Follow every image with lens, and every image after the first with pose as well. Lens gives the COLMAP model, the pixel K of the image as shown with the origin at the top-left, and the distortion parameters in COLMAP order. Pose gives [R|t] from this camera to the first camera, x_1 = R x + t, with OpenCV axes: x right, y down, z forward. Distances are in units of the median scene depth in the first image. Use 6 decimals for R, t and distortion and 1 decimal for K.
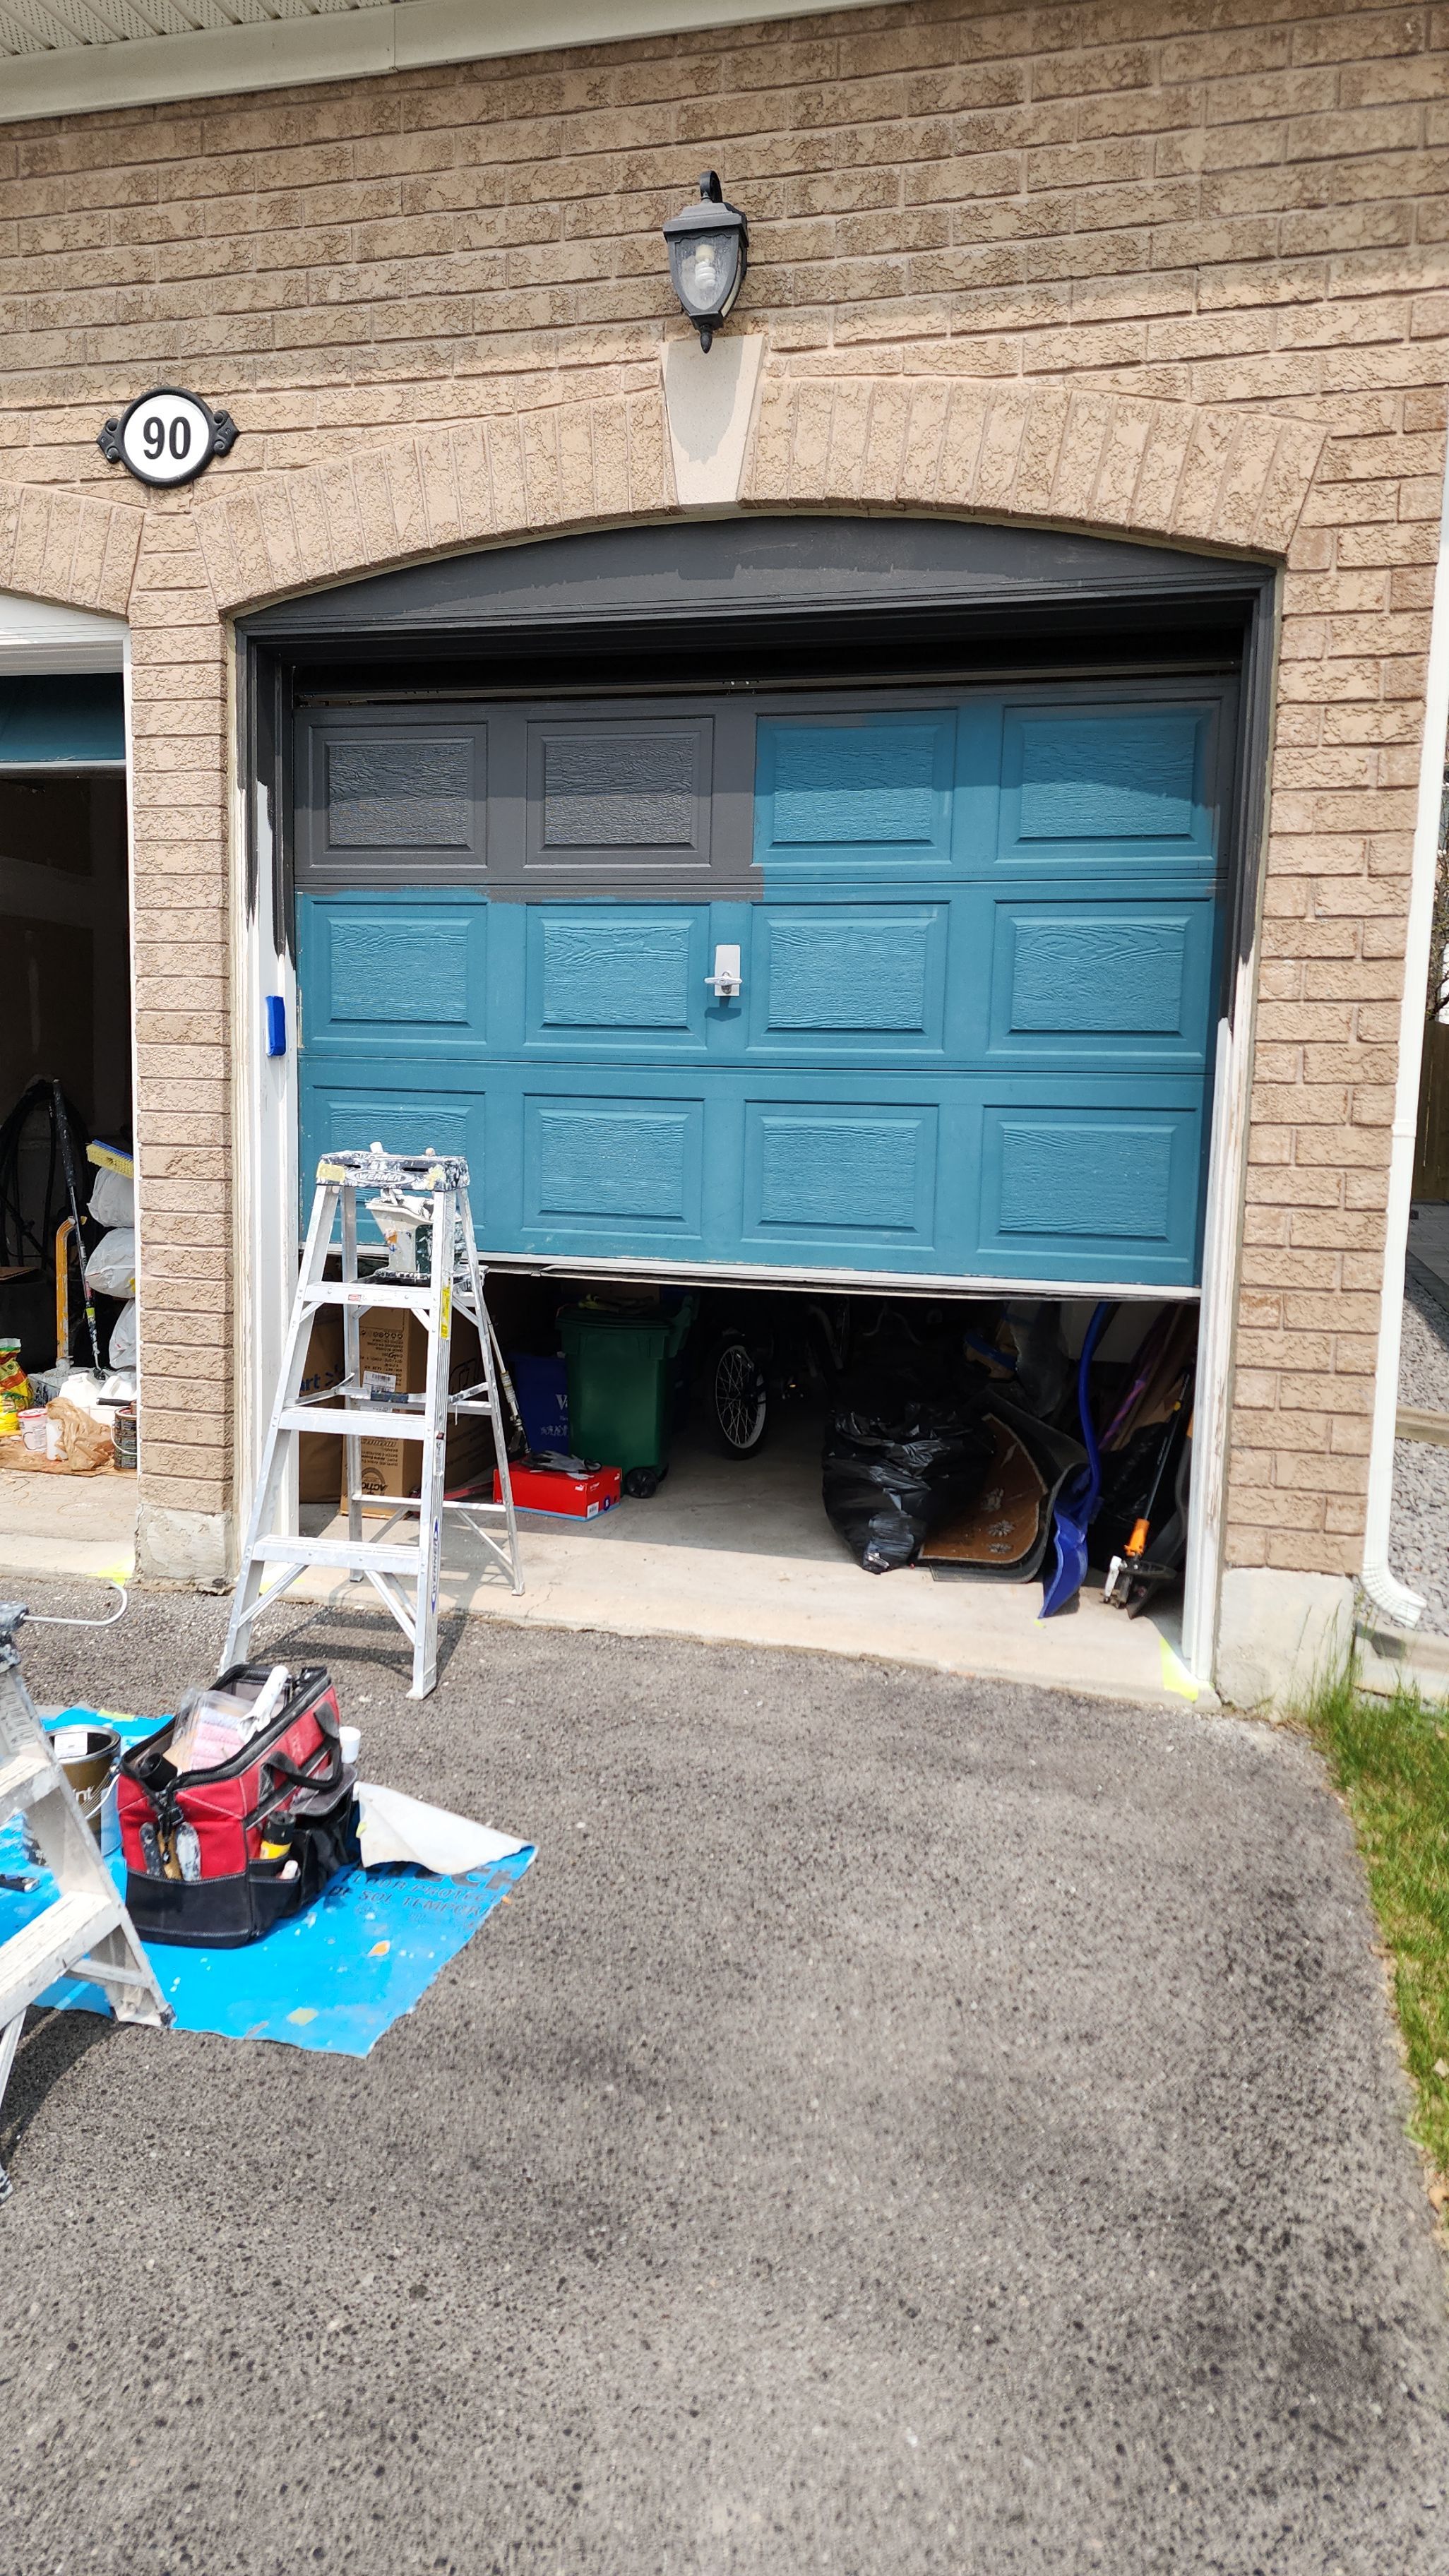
lens RADIAL K [[1705.4, 0, 714.6], [0, 1705.4, 1261.7], [0, 0, 1]] dist [0.070429, -0.063621]
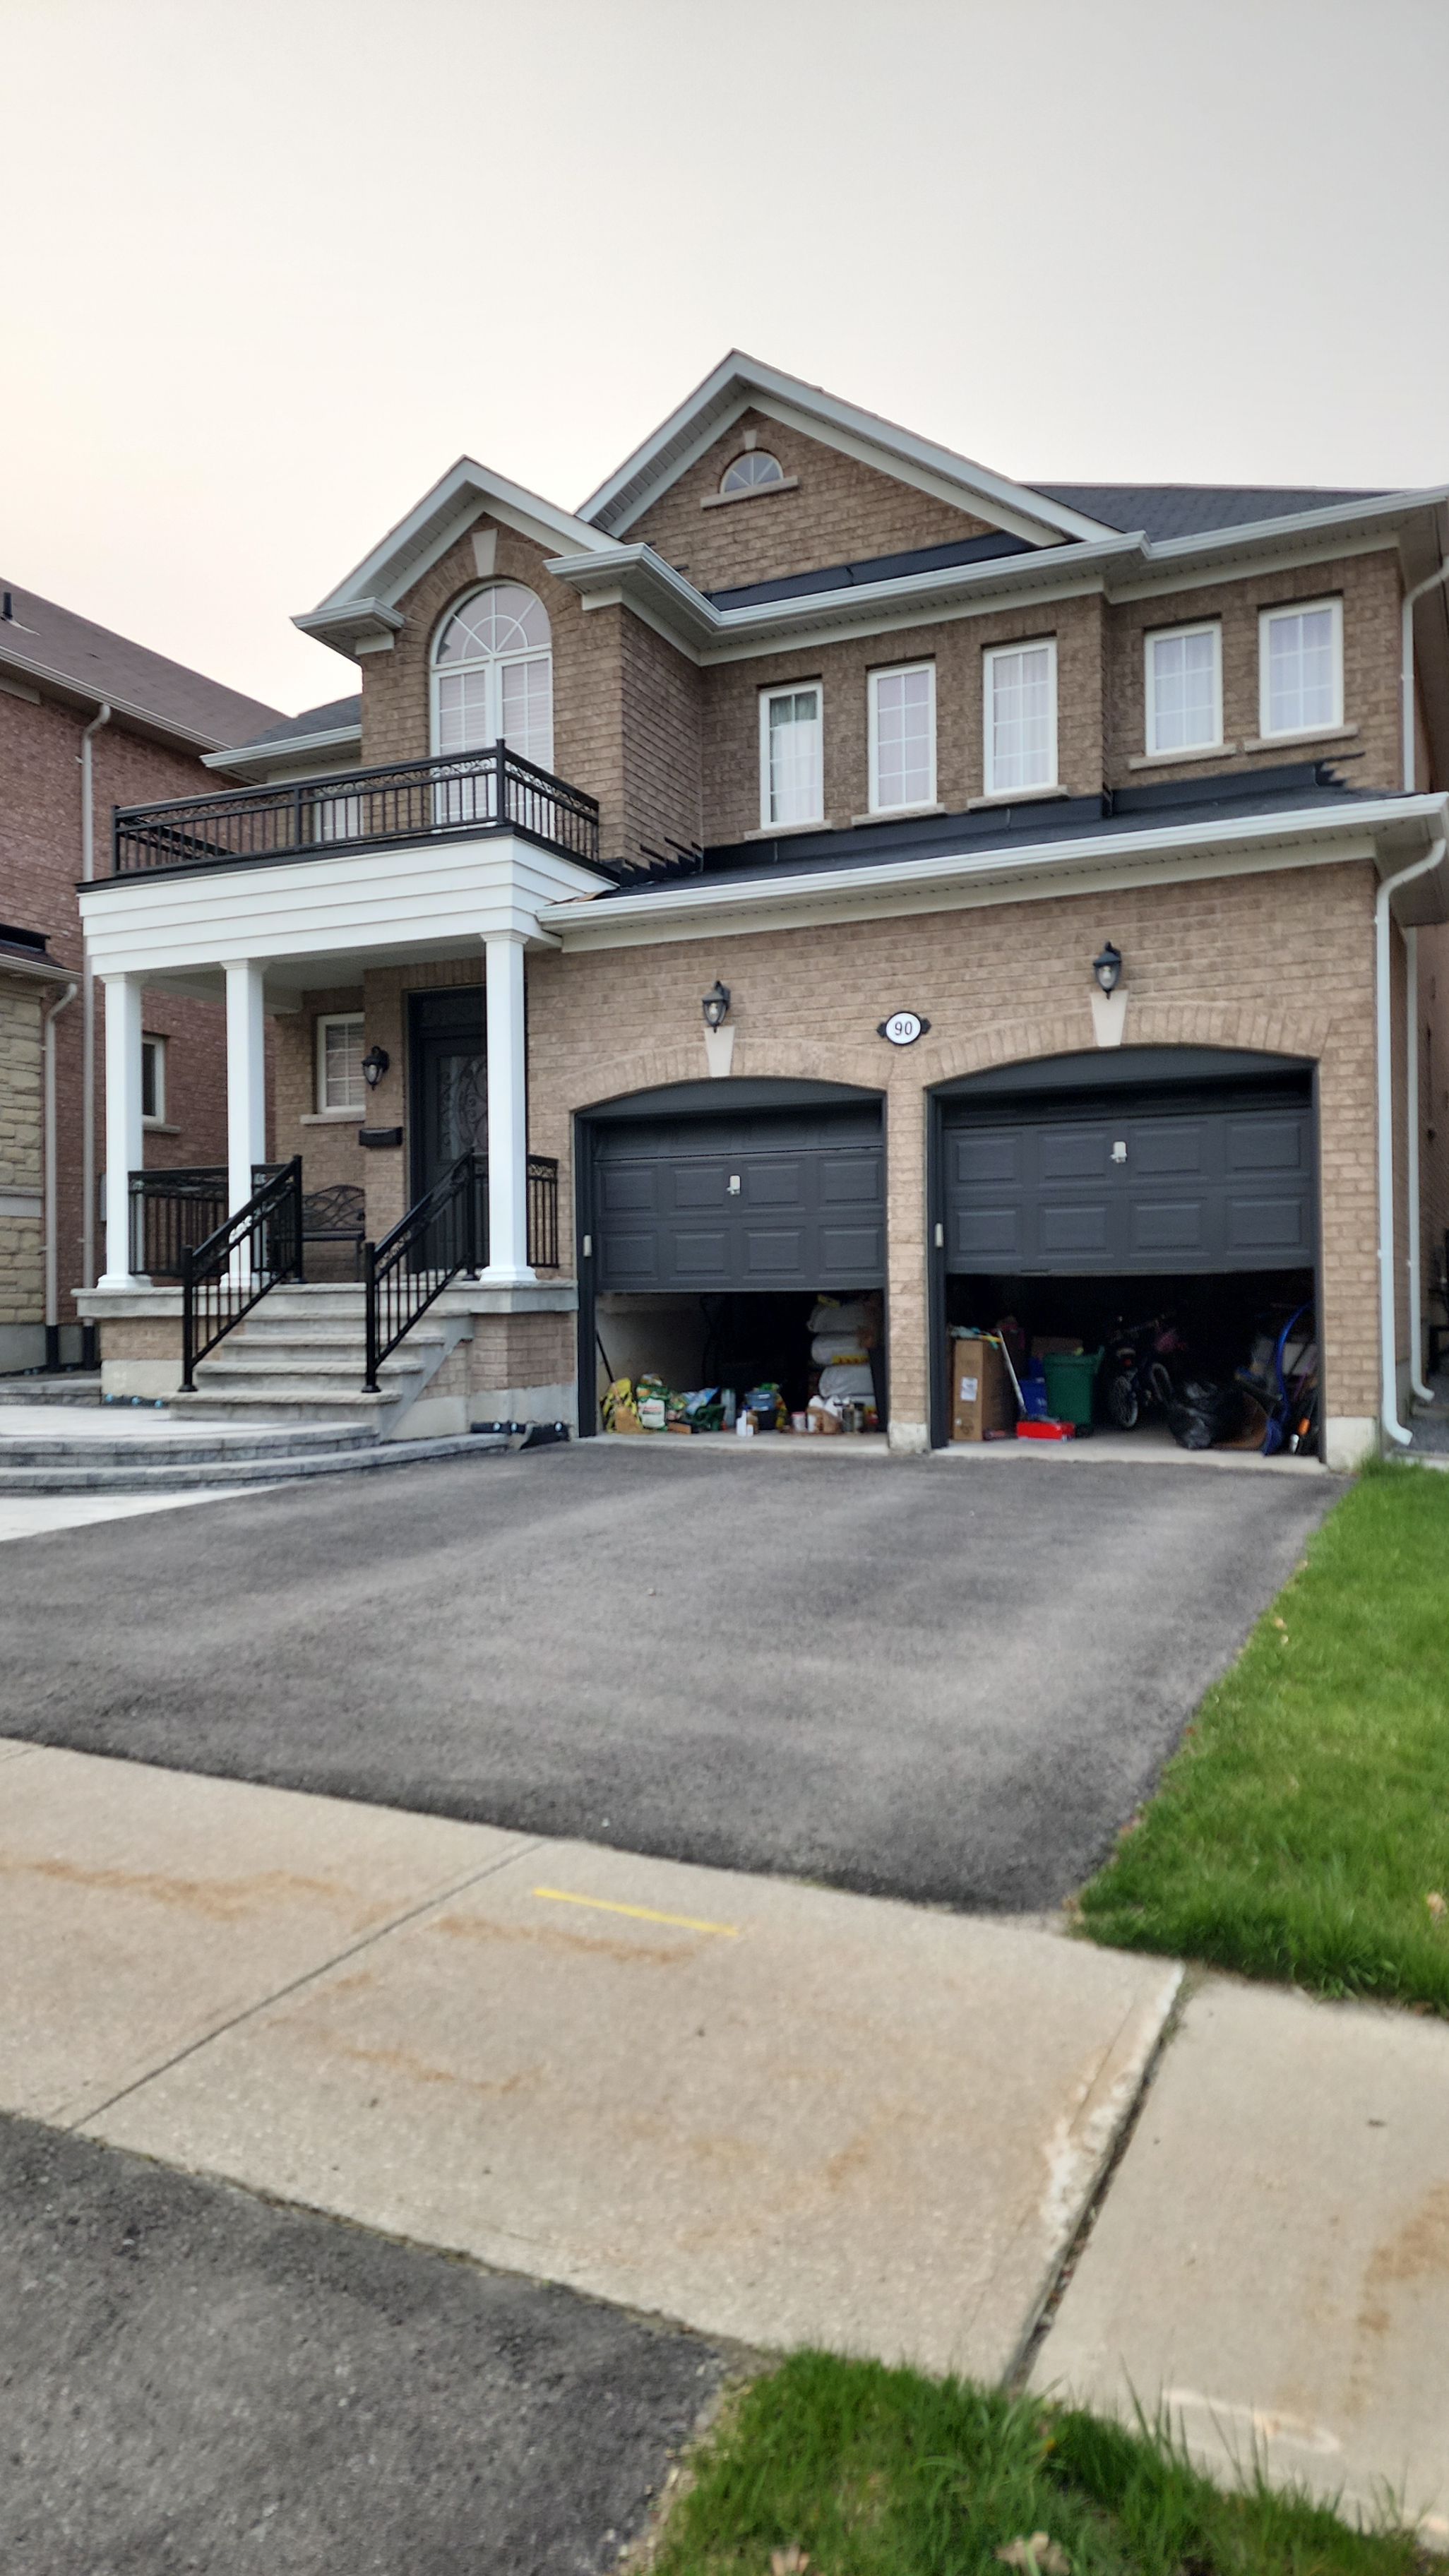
lens RADIAL K [[1706.2, 0, 694.3], [0, 1706.2, 1282.4], [0, 0, 1]] dist [0.102157, -0.107385]
pose [[0.980704, -0.037173, -0.191934, -0.139975], [0.014788, 0.993049, -0.116767, 0.258155], [0.194940, 0.111676, 0.974437, -1.782003]]
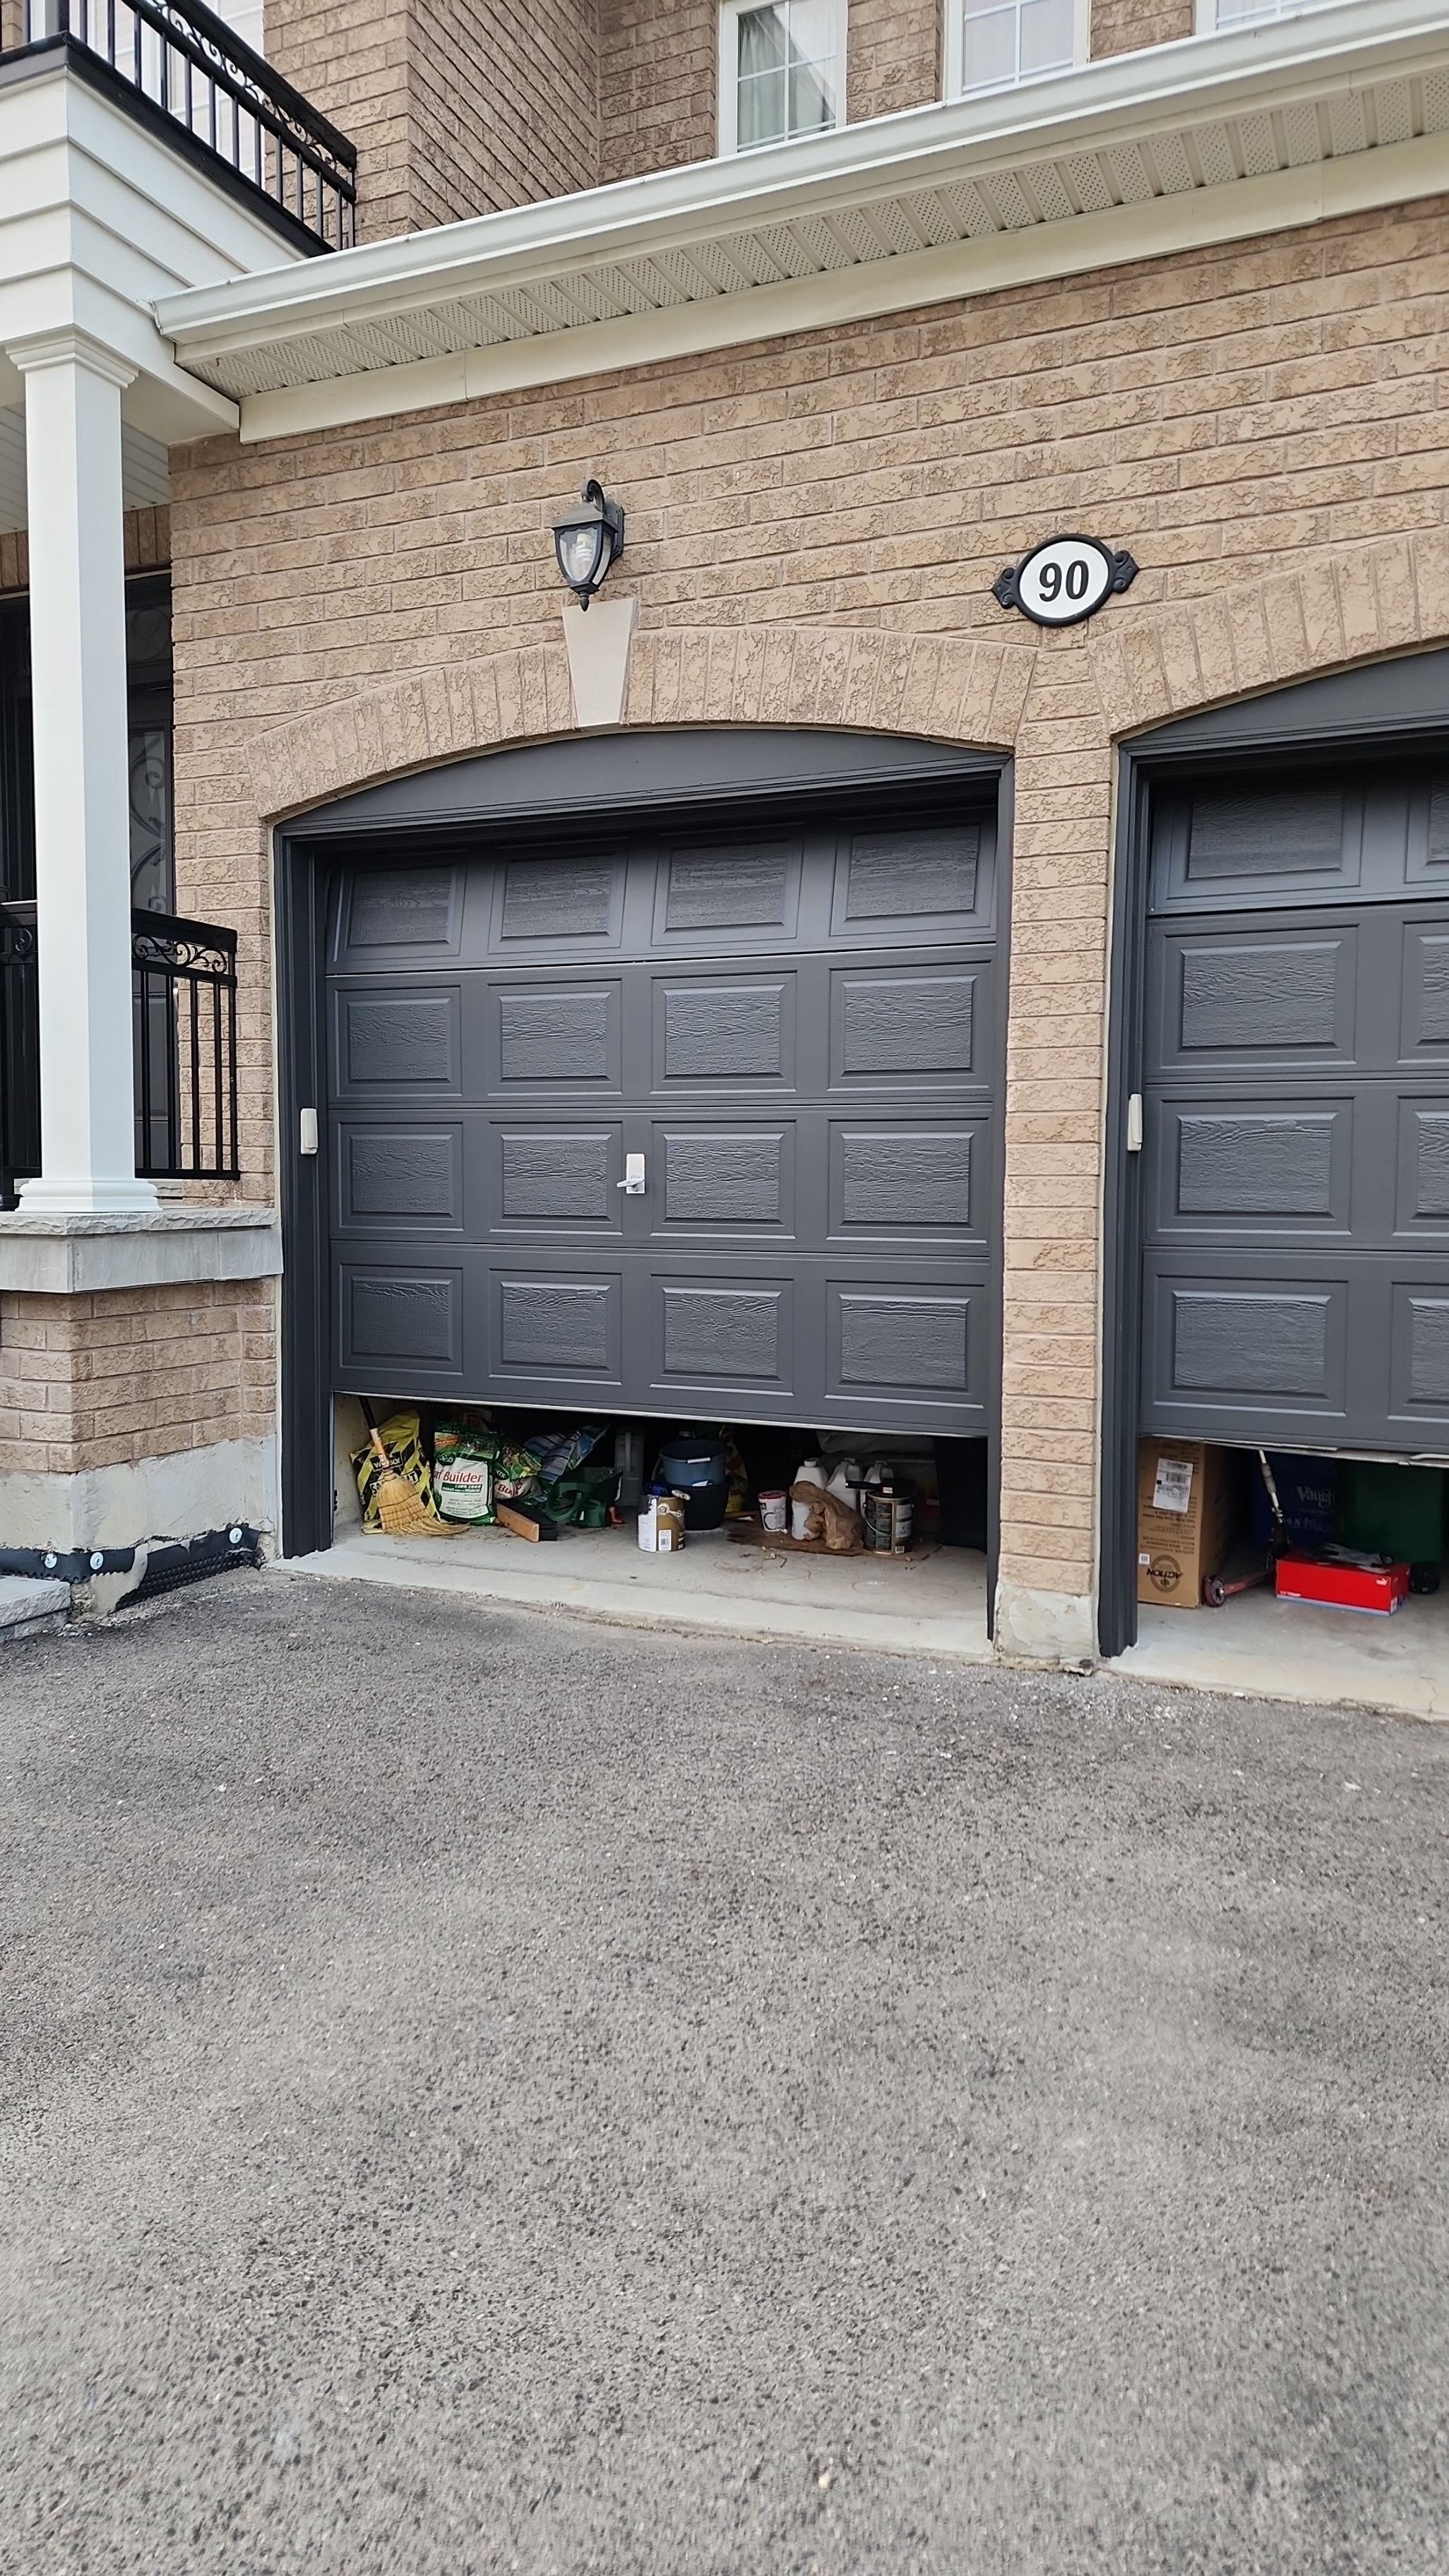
lens RADIAL K [[1686.7, 0, 729.1], [0, 1686.7, 1262.0], [0, 0, 1]] dist [0.081132, -0.070702]
pose [[0.987547, -0.010678, -0.156960, -0.377304], [0.001897, 0.998430, -0.055990, 0.004226], [0.157311, 0.054995, 0.986017, -0.053957]]
